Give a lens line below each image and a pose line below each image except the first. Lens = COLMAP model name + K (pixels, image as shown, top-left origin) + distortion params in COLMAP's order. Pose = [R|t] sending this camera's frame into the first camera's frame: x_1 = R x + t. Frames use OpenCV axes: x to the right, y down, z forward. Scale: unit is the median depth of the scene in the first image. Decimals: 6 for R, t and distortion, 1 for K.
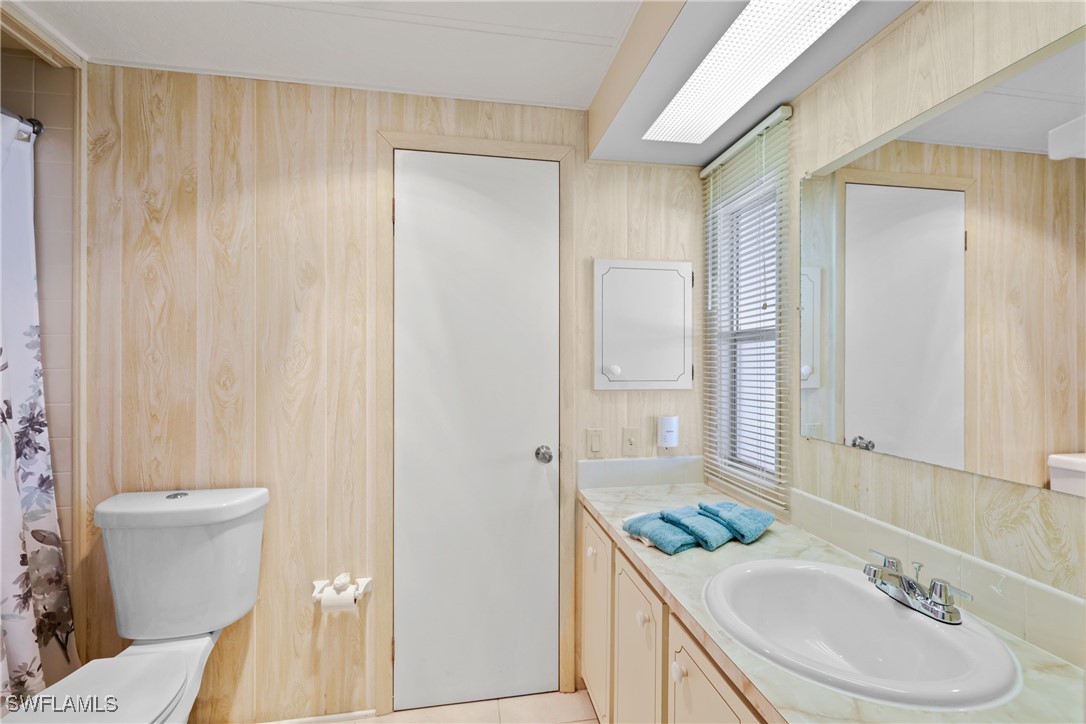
lens RADIAL K [[459.6, 0, 540.9], [0, 459.6, 361.3], [0, 0, 1]] dist [-0.000420, 0.000134]
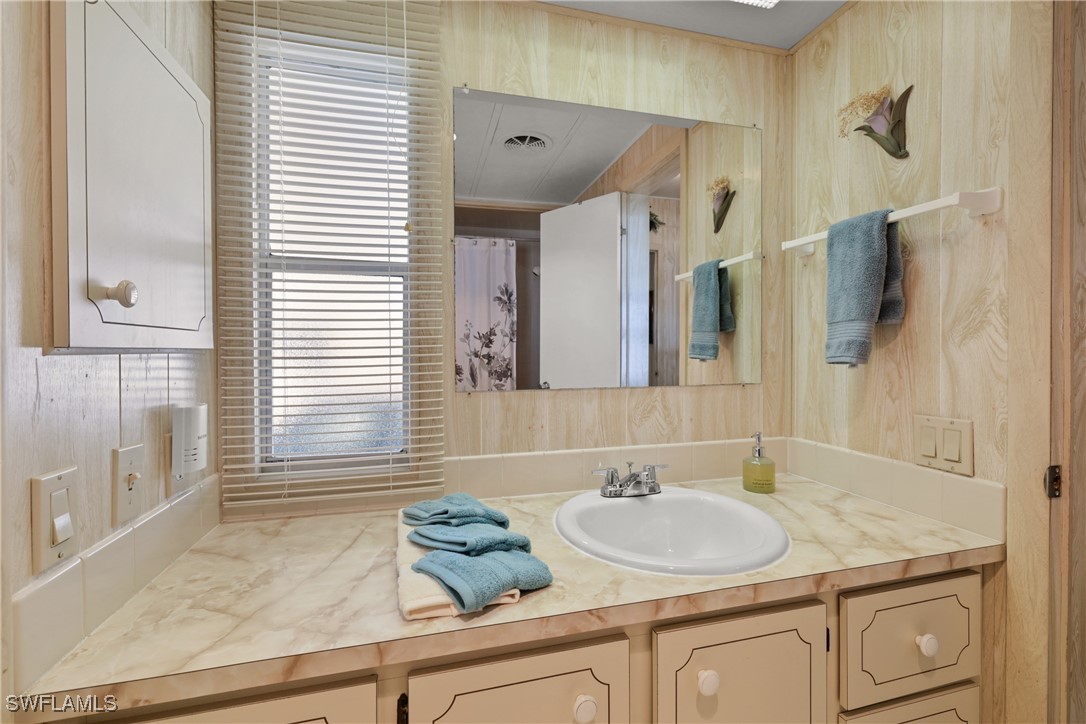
lens RADIAL K [[459.6, 0, 548.8], [0, 459.6, 356.1], [0, 0, 1]] dist [-0.000420, 0.000134]
pose [[-0.086727, -0.010714, 0.996175, -0.274734], [0.004345, 0.999929, 0.011132, 0.081772], [-0.996223, 0.005294, -0.086674, 0.848011]]
